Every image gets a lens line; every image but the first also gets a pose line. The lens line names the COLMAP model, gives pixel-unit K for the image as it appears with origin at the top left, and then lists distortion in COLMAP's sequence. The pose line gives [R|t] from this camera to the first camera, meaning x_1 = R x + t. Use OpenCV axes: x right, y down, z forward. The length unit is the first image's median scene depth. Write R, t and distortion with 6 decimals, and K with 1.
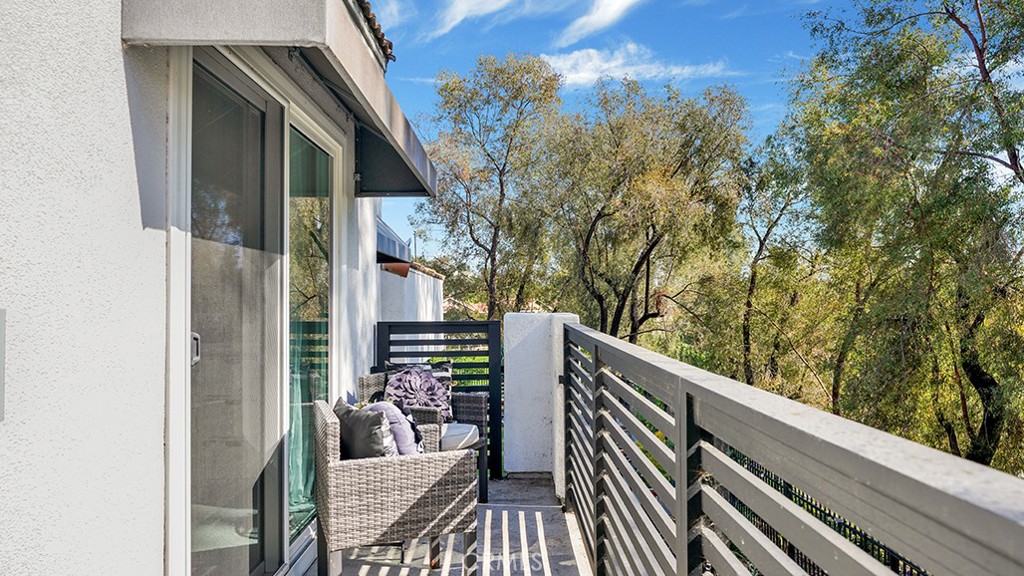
lens RADIAL K [[656.7, 0, 512.7], [0, 656.7, 290.0], [0, 0, 1]] dist [0.000036, -0.000039]
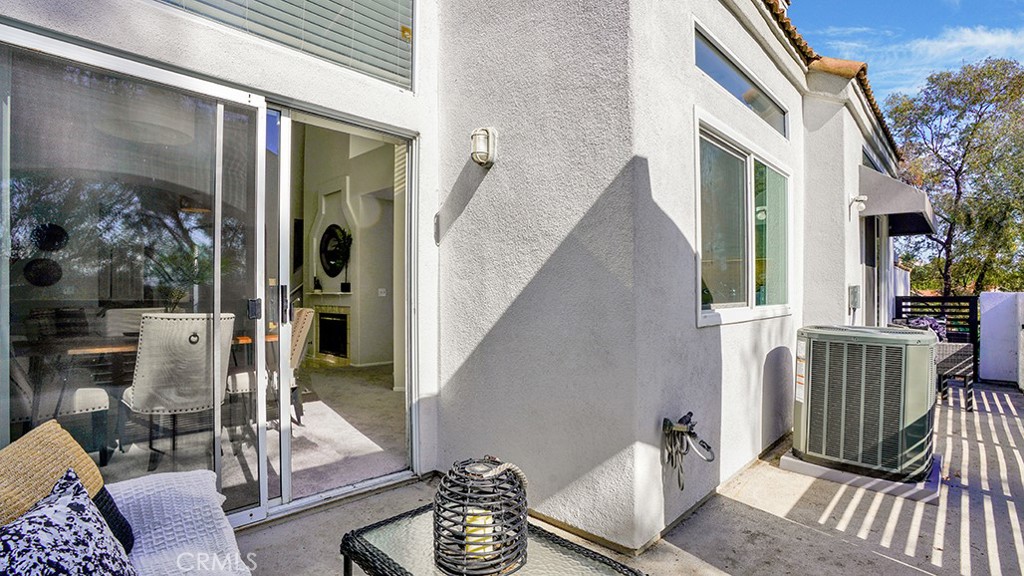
lens RADIAL K [[487.4, 0, 523.0], [0, 487.4, 287.4], [0, 0, 1]] dist [-0.052796, 0.019272]
pose [[0.728344, 0.000325, -0.685212, -0.039785], [0.010591, 0.999875, 0.011731, -0.006408], [0.685130, -0.015801, 0.728249, -0.803433]]
